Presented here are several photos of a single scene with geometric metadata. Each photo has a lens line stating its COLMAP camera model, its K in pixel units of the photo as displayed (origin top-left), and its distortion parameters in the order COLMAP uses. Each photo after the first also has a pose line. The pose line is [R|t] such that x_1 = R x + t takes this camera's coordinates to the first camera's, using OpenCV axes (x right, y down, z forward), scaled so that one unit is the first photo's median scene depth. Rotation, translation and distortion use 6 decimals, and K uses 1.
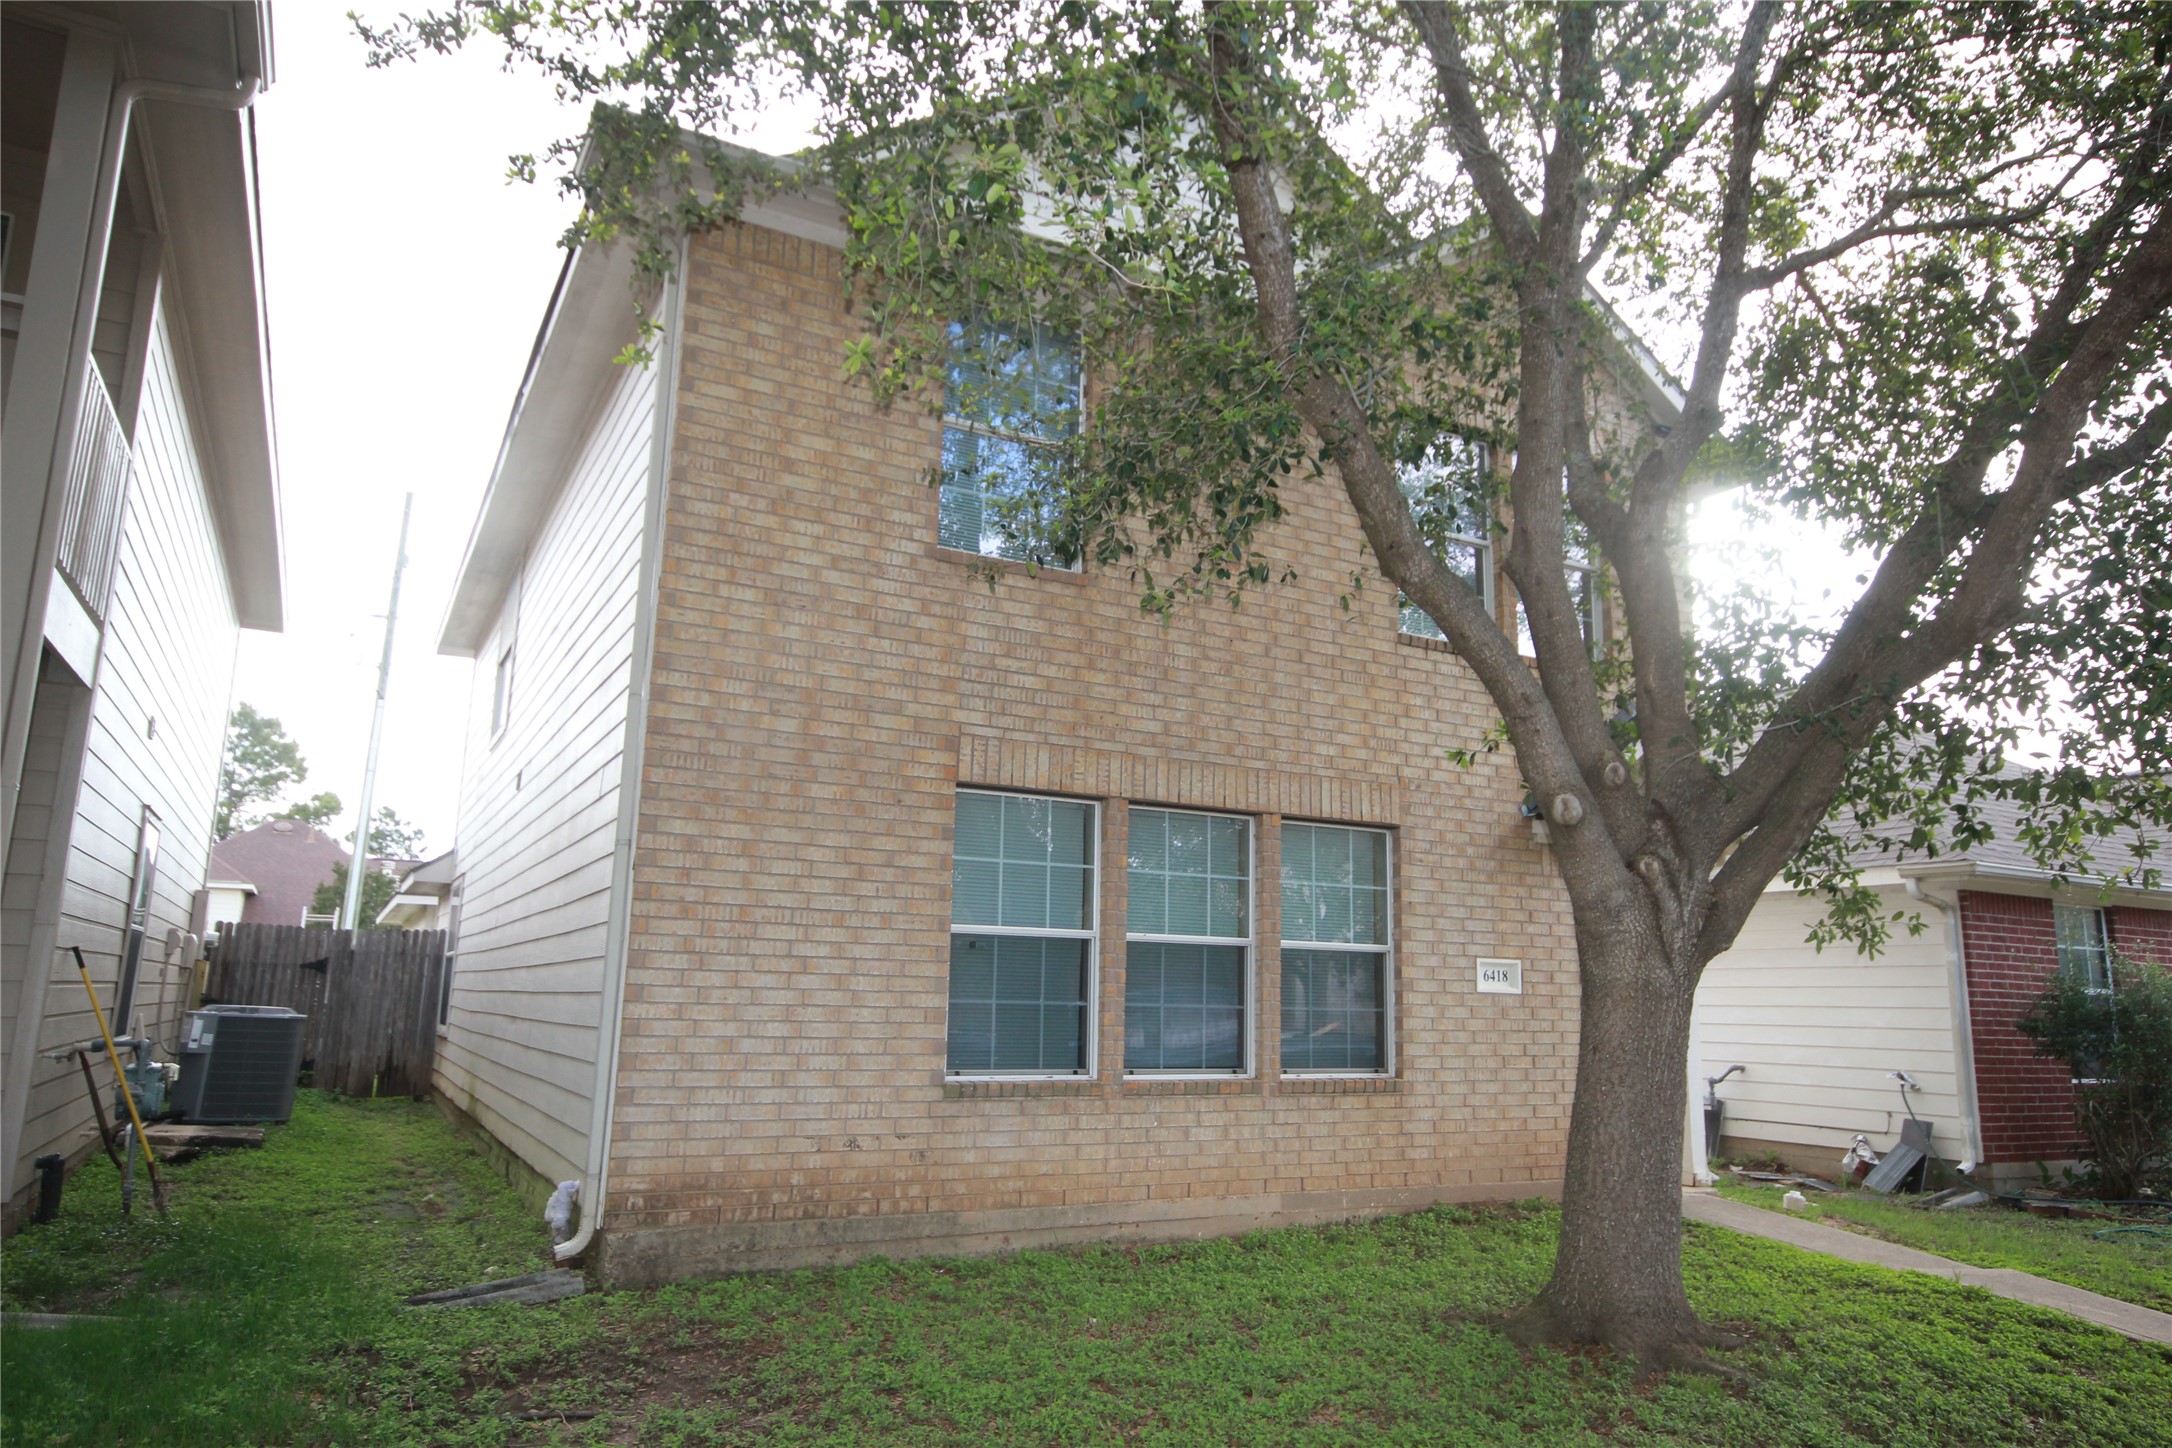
lens RADIAL K [[1382.7, 0, 1085.2], [0, 1382.7, 725.5], [0, 0, 1]] dist [-0.001720, 0.000004]
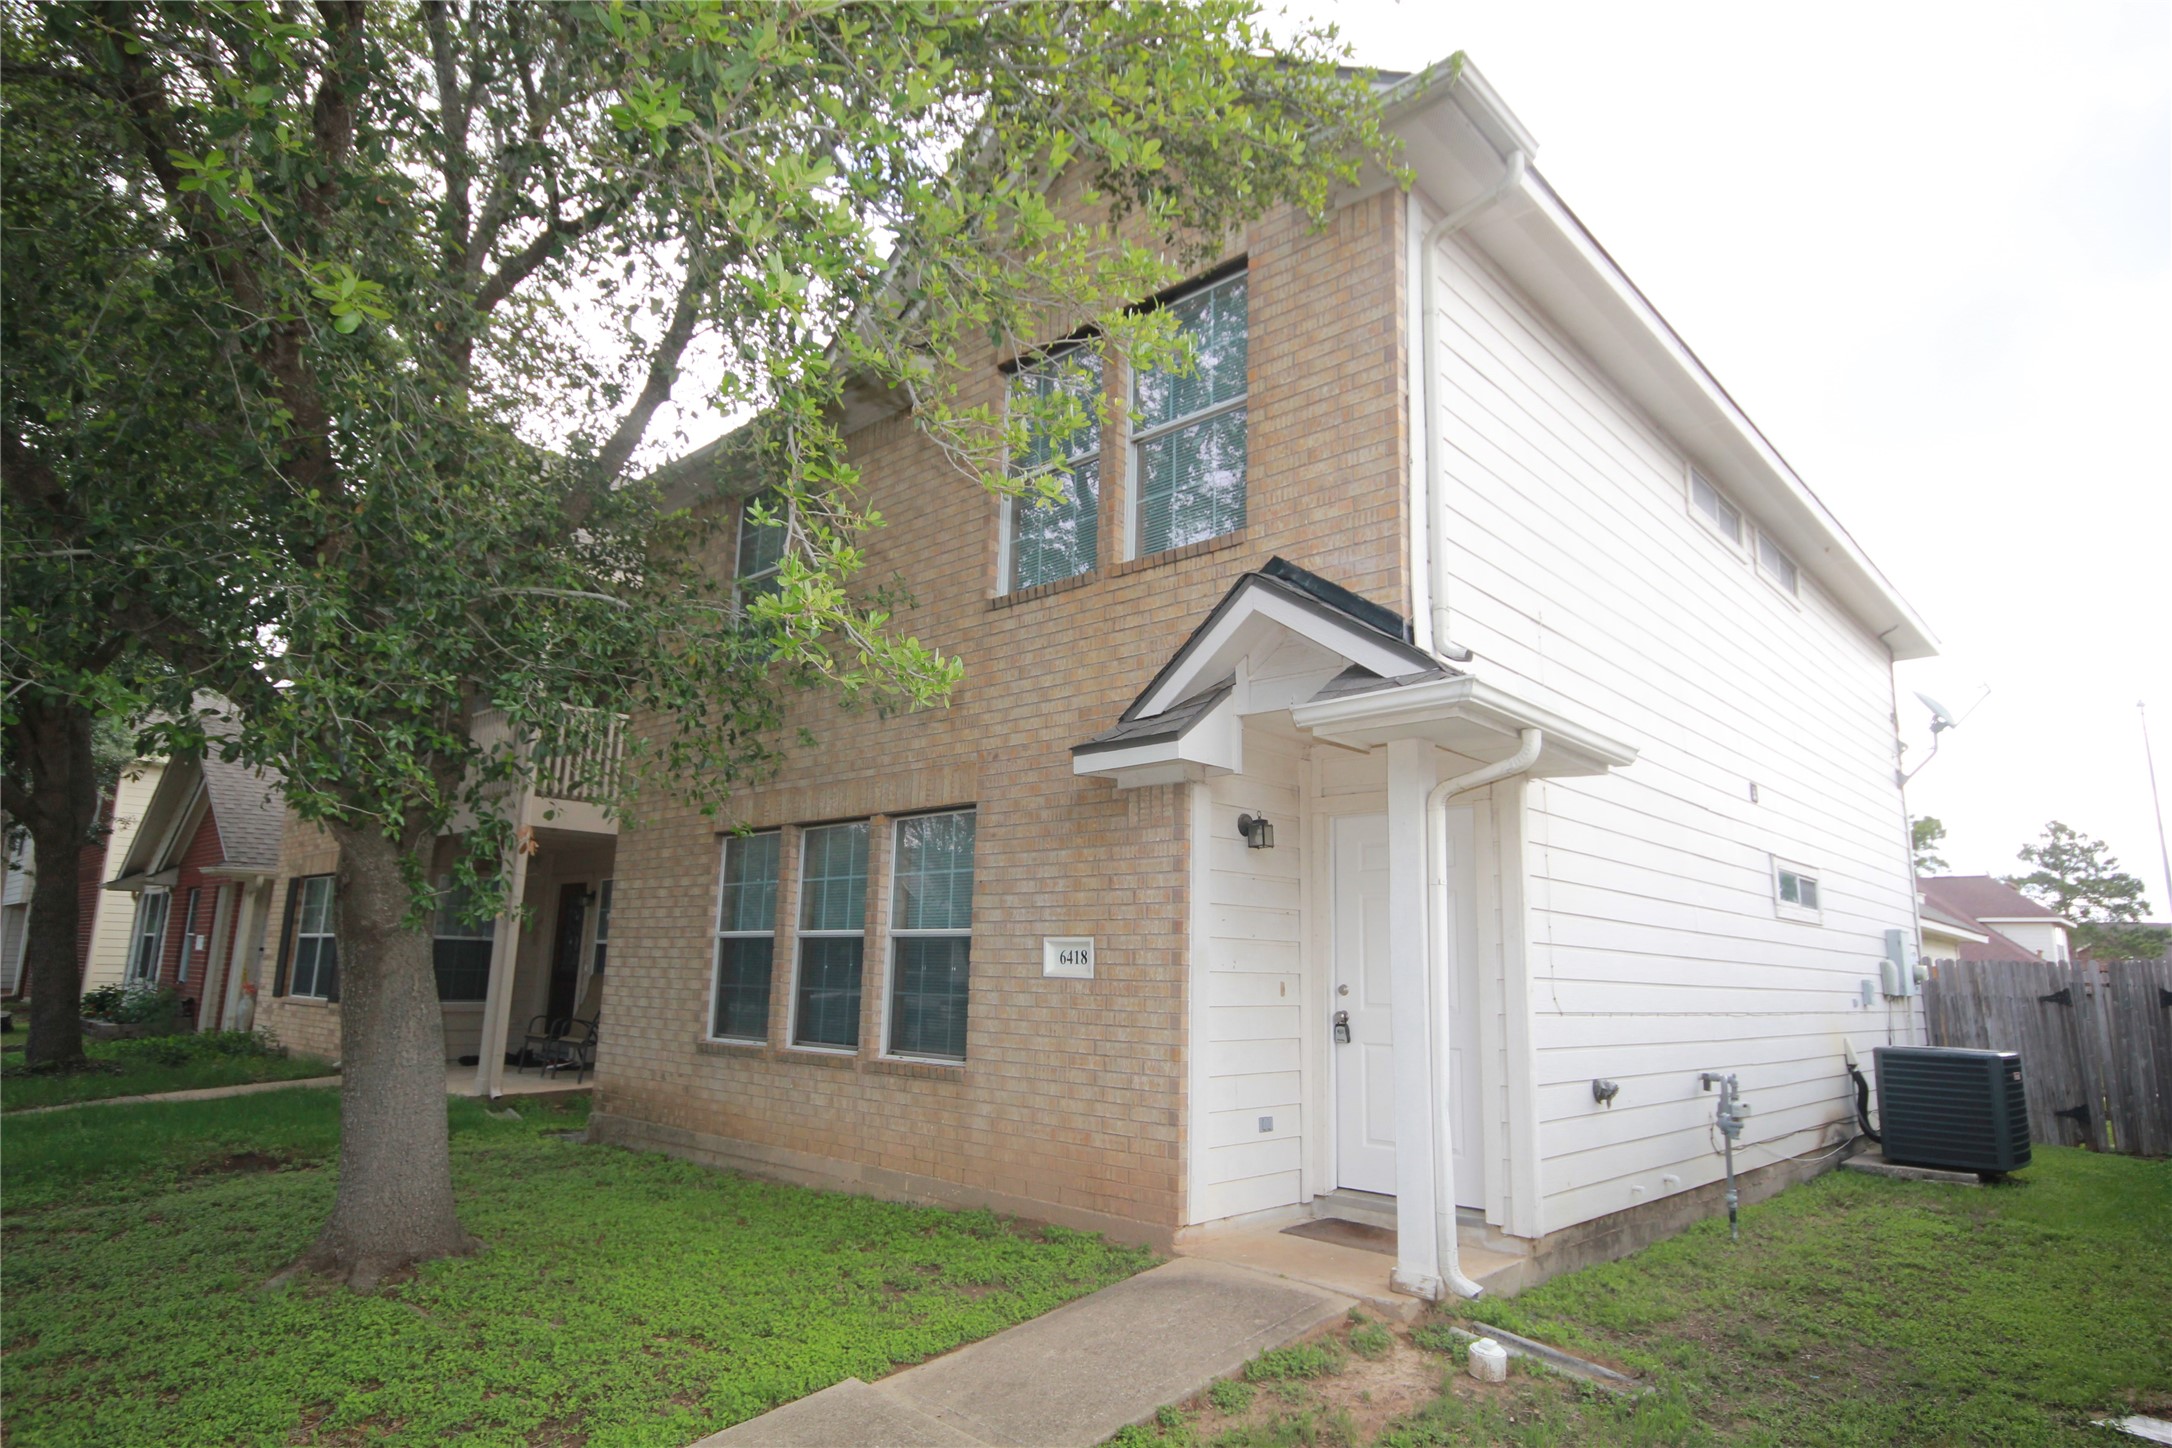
lens RADIAL K [[1231.4, 0, 1084.9], [0, 1231.4, 731.7], [0, 0, 1]] dist [0.000000, 0.000188]
pose [[0.317440, -0.200136, -0.926918, 1.107643], [0.167932, 0.973890, -0.152766, 0.177228], [0.933290, -0.107165, 0.342760, 0.829243]]
